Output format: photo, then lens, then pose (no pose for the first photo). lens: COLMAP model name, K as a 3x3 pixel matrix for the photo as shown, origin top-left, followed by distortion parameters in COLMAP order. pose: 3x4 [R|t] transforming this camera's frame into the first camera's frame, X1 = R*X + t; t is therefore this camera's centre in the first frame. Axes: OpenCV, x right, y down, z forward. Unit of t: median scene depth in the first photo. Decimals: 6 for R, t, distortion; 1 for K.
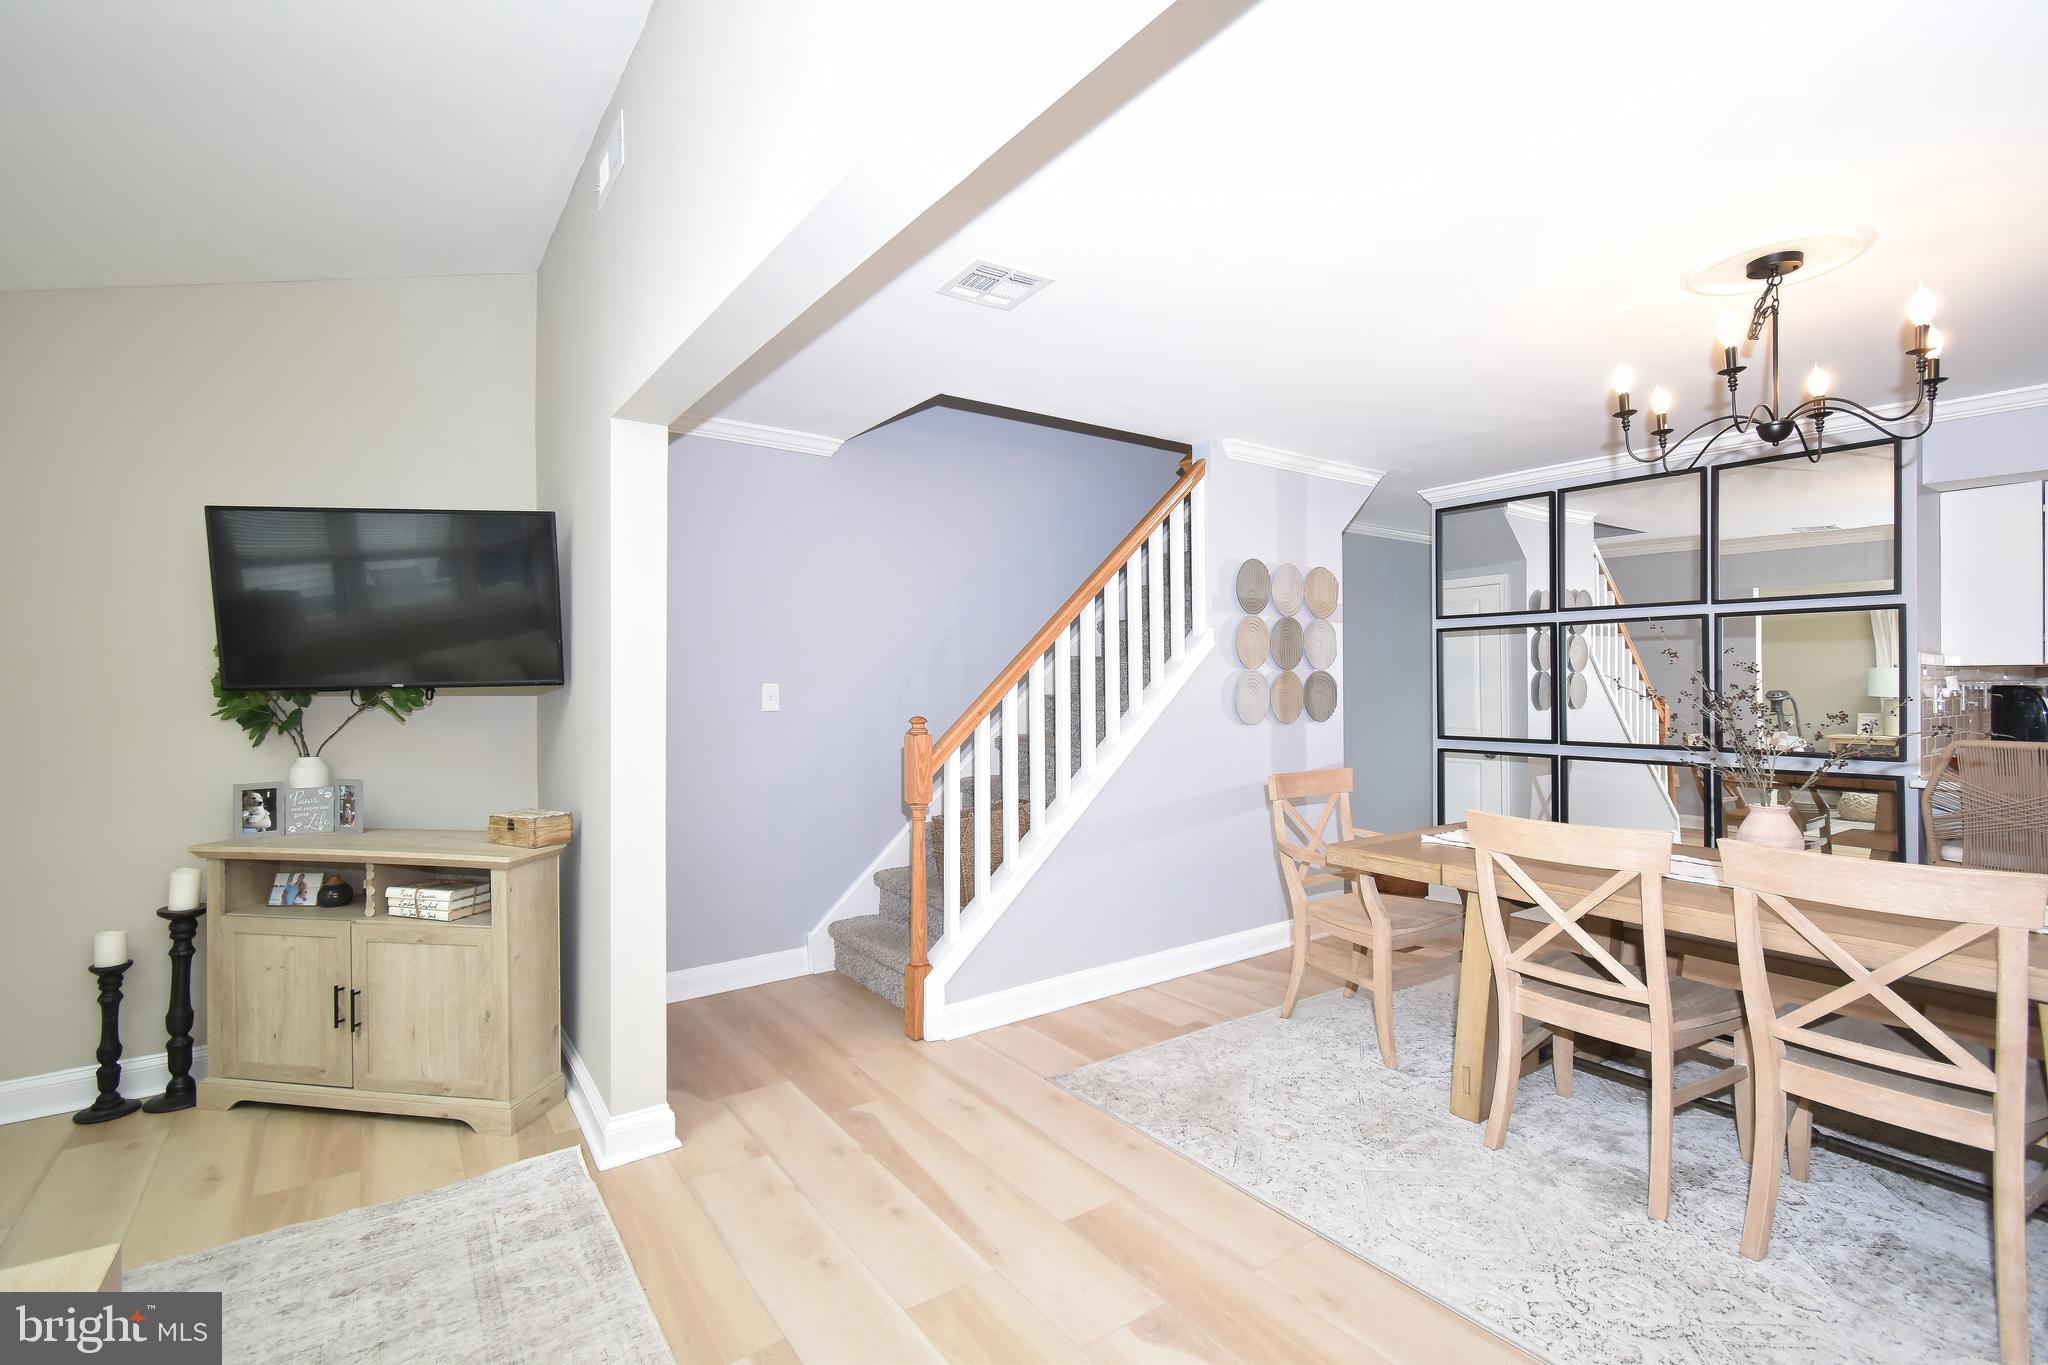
lens RADIAL K [[912.2, 0, 1035.9], [0, 912.2, 683.0], [0, 0, 1]] dist [0.004169, -0.002759]
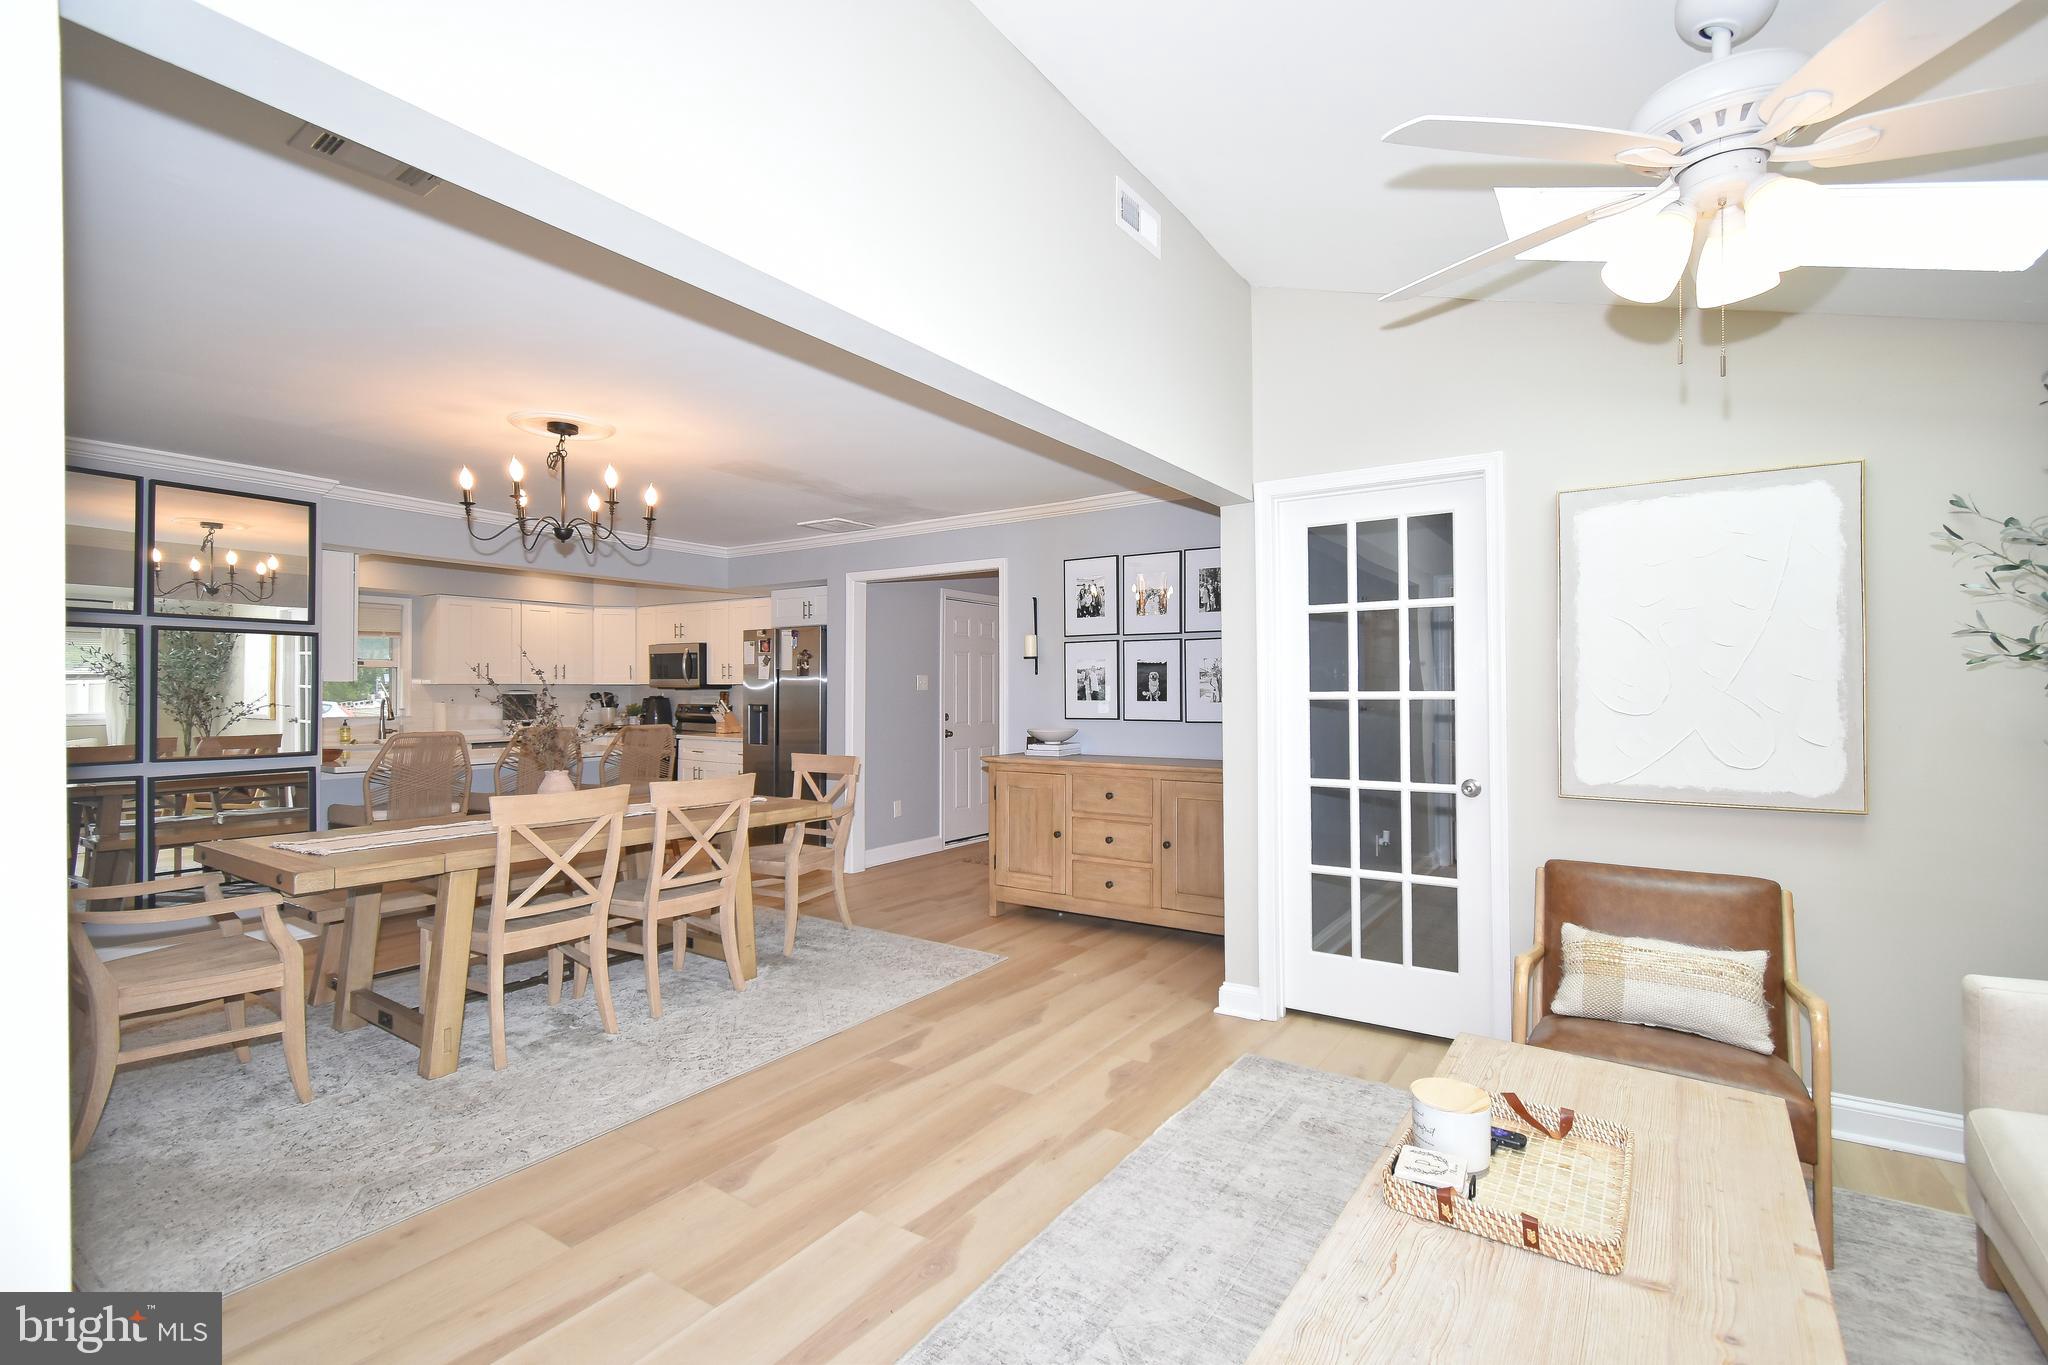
lens RADIAL K [[912.2, 0, 1025.4], [0, 912.2, 685.3], [0, 0, 1]] dist [0.004169, -0.002759]
pose [[-0.351898, 0.011344, 0.935969, -0.760495], [0.003142, 0.999935, -0.010938, 0.005287], [-0.936033, -0.000908, -0.351911, 0.645018]]
